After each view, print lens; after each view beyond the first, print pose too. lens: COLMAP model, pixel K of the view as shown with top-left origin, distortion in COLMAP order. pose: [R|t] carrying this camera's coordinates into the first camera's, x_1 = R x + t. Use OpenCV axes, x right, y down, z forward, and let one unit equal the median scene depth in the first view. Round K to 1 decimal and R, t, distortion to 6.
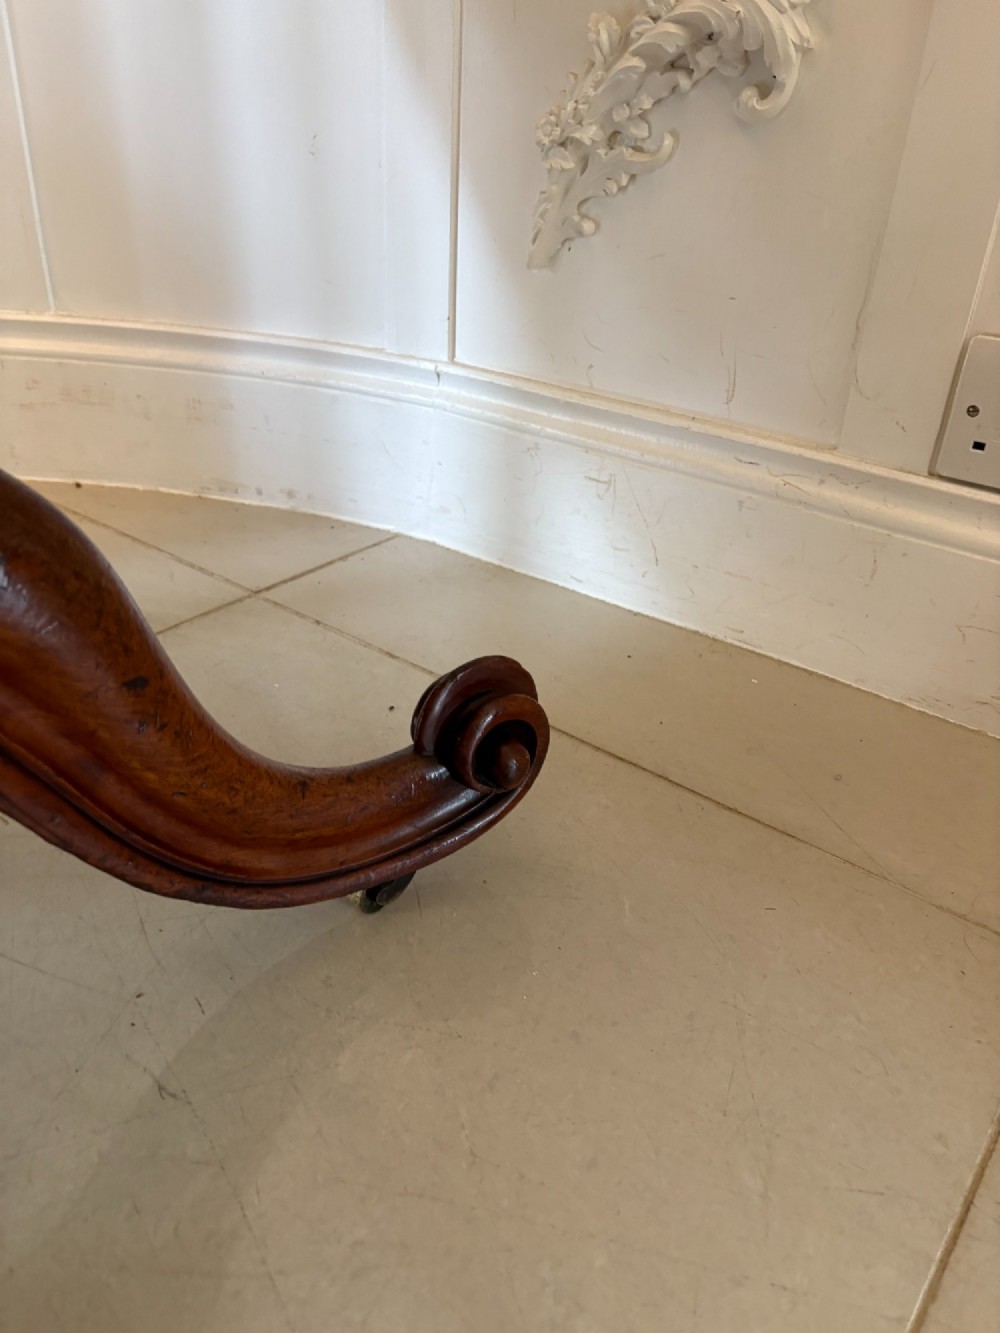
lens RADIAL K [[1006.8, 0, 494.1], [0, 1006.8, 664.4], [0, 0, 1]] dist [0.011537, -0.005300]
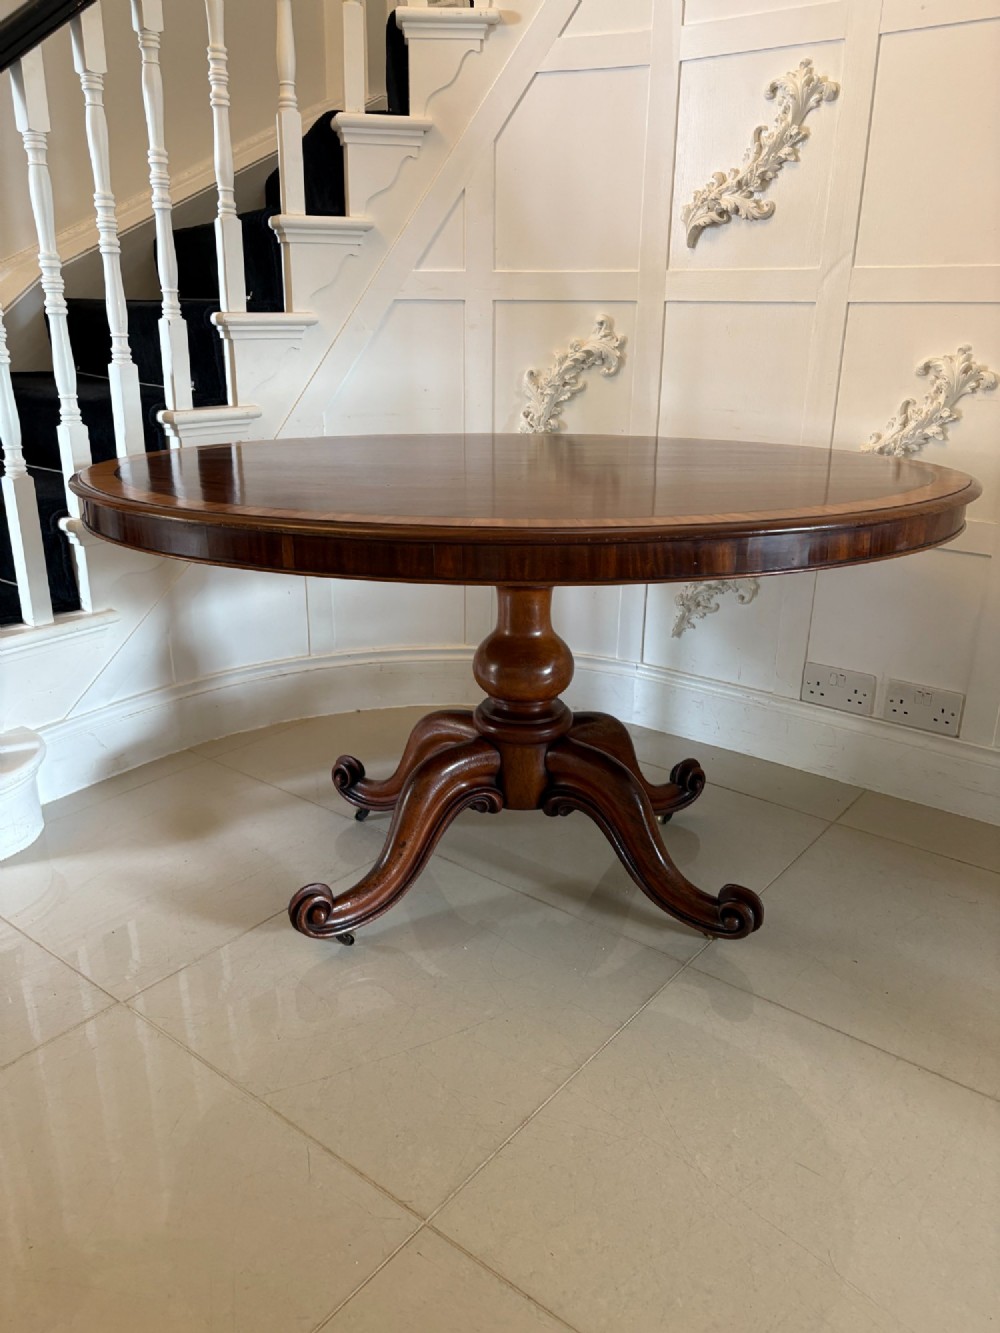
lens RADIAL K [[1006.8, 0, 494.1], [0, 1006.8, 664.4], [0, 0, 1]] dist [0.011537, -0.005300]
pose [[0.999470, -0.027934, -0.016711, -0.476169], [0.024587, 0.984299, -0.174788, 0.227067], [0.021331, 0.174284, 0.984464, -2.111354]]
